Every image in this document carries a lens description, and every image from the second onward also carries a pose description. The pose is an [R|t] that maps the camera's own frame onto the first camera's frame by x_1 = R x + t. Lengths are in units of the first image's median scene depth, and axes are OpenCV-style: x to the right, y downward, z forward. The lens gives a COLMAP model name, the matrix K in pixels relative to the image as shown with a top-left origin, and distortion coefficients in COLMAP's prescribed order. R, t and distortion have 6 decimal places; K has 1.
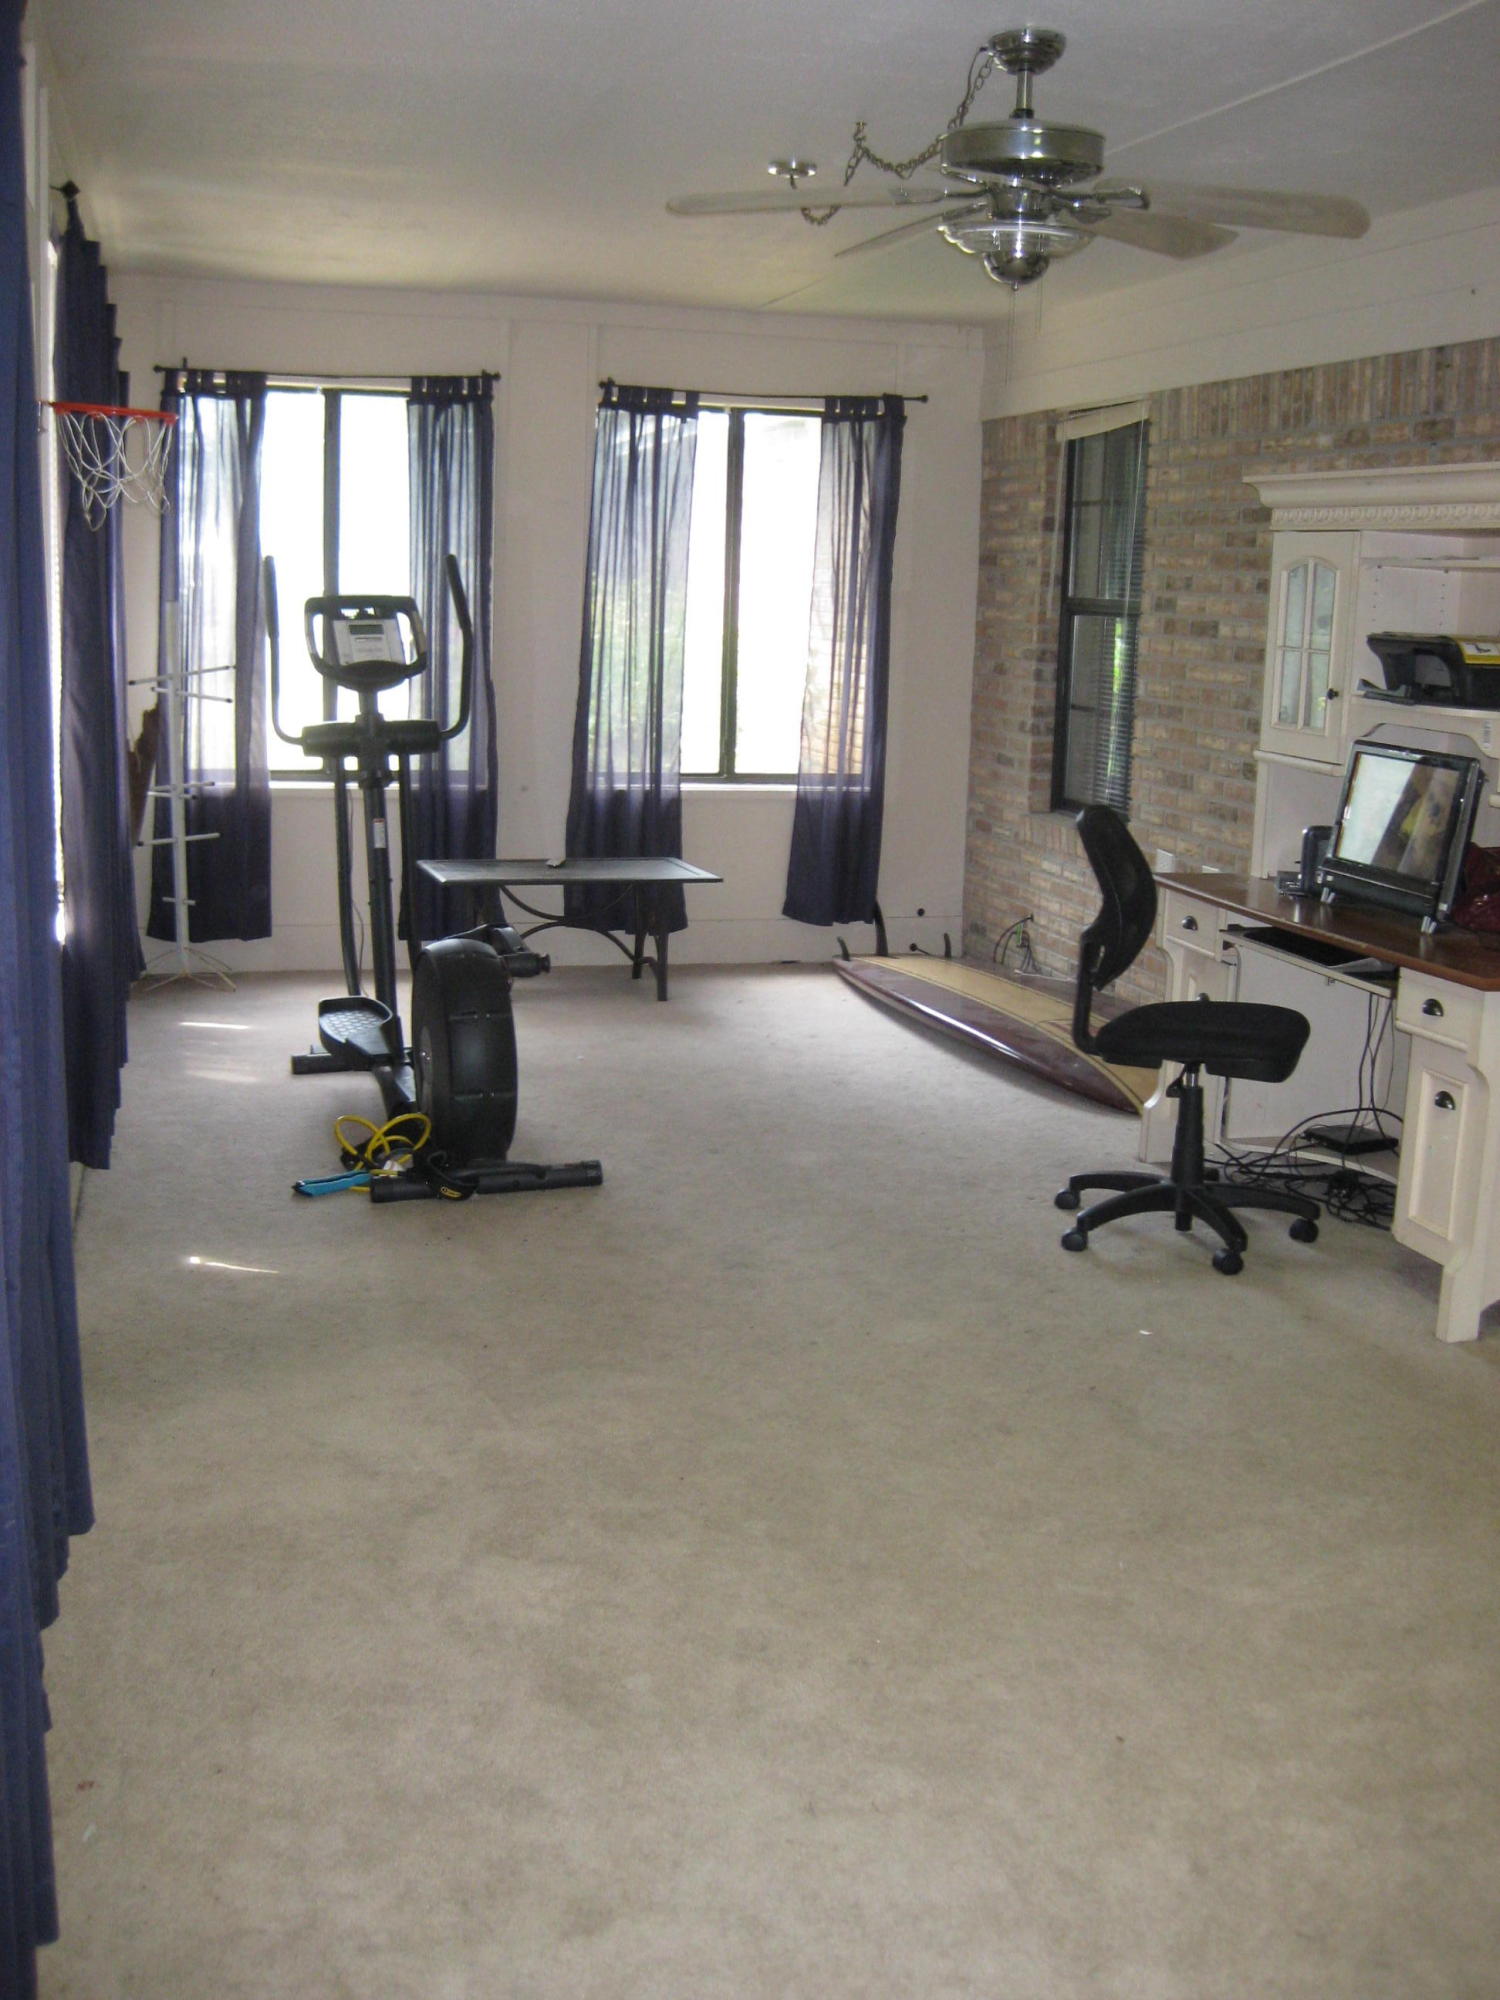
lens RADIAL K [[2198.5, 0, 777.5], [0, 2198.5, 1019.8], [0, 0, 1]] dist [-0.173216, 0.119880]
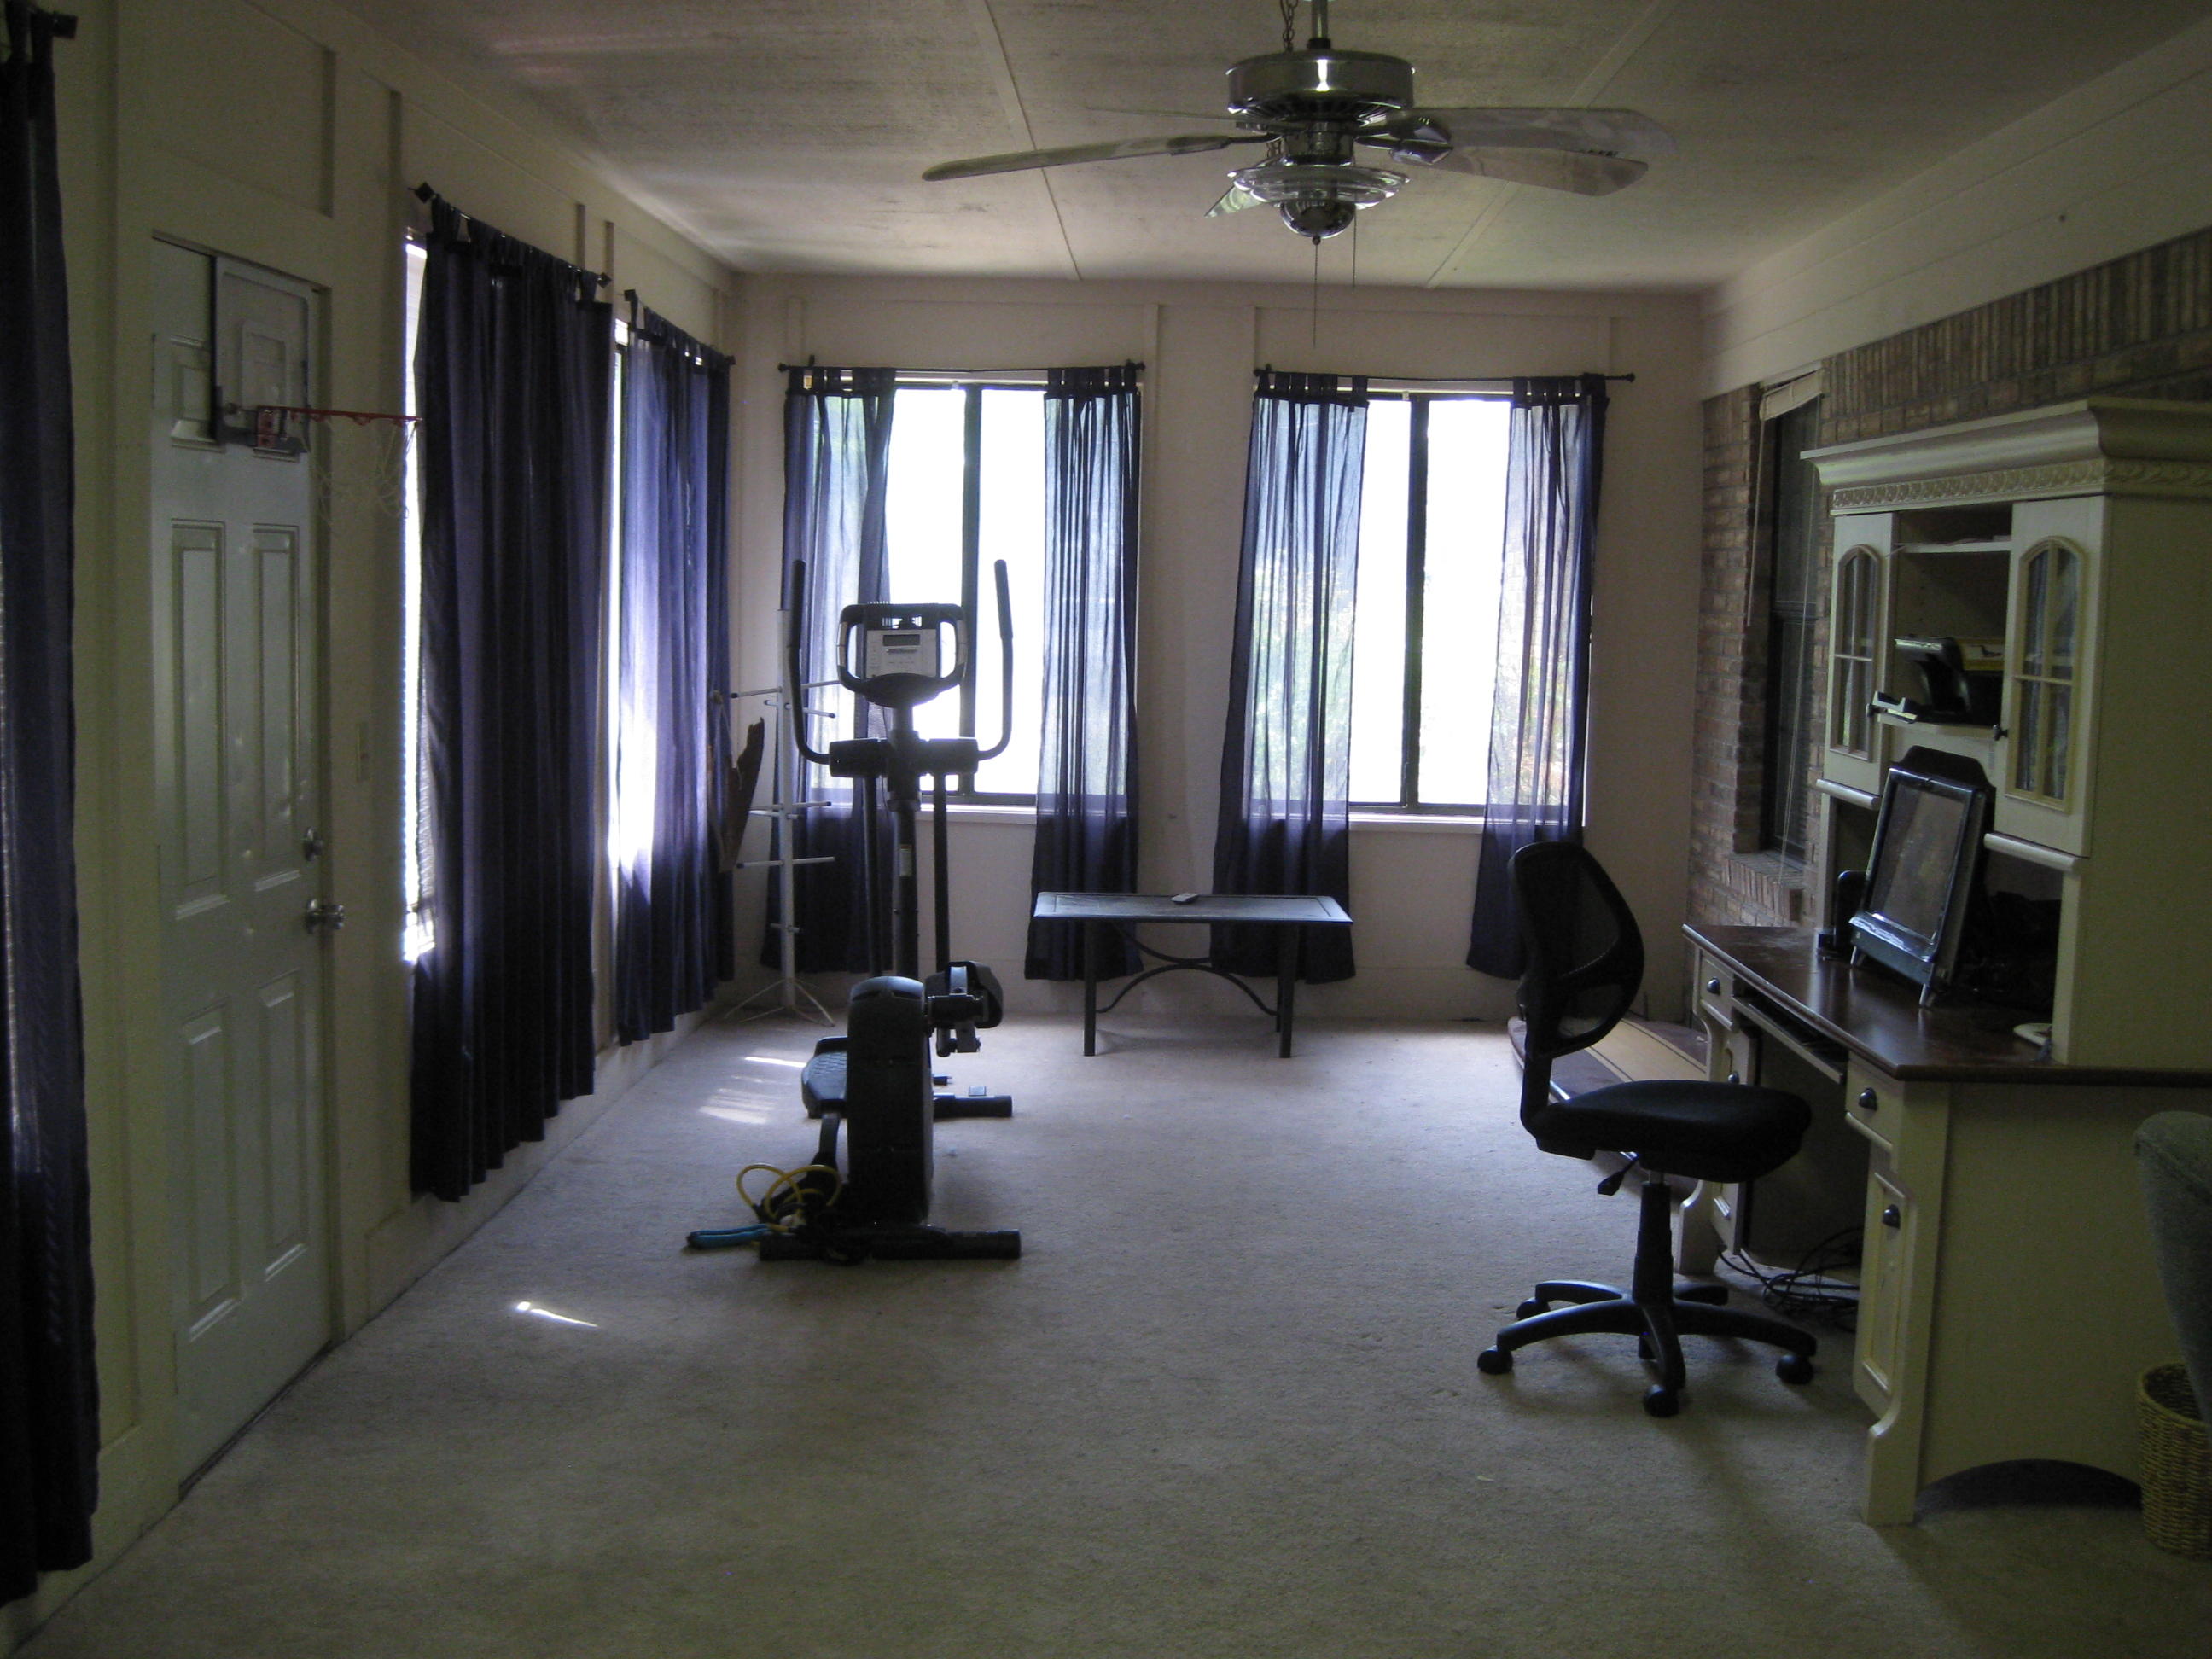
lens RADIAL K [[2431.5, 0, 1113.7], [0, 2431.5, 802.1], [0, 0, 1]] dist [-0.173216, 0.119880]
pose [[0.956572, 0.013001, -0.291207, 0.165277], [-0.045503, 0.993418, -0.105119, -0.005122], [0.287923, 0.113805, 0.950867, 0.040715]]
